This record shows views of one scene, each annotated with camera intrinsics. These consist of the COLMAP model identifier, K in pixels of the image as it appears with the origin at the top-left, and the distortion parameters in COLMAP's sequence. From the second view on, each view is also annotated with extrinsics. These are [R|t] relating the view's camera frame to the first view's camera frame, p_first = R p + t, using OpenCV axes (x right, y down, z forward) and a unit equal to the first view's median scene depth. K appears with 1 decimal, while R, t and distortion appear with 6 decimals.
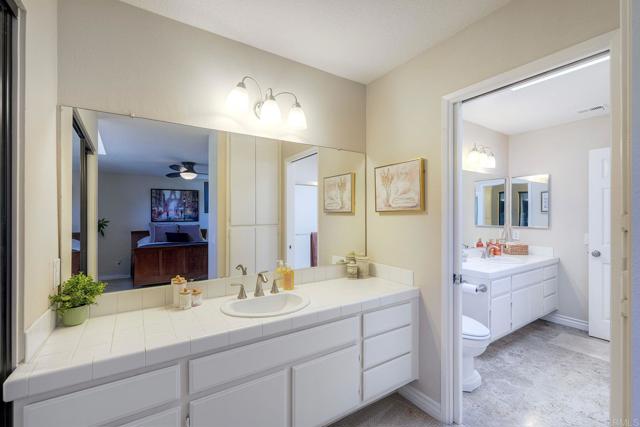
lens RADIAL K [[284.4, 0, 318.3], [0, 284.4, 214.6], [0, 0, 1]] dist [0.004303, 0.000511]
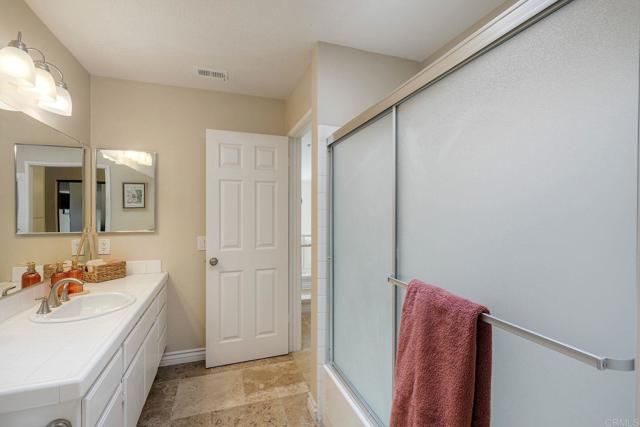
lens RADIAL K [[284.4, 0, 320.1], [0, 284.4, 213.4], [0, 0, 1]] dist [0.004303, 0.000511]
pose [[0.236650, -0.006722, 0.971572, 0.243051], [0.000792, 0.999977, 0.006726, -0.001392], [-0.971595, -0.000822, 0.236650, 0.463018]]
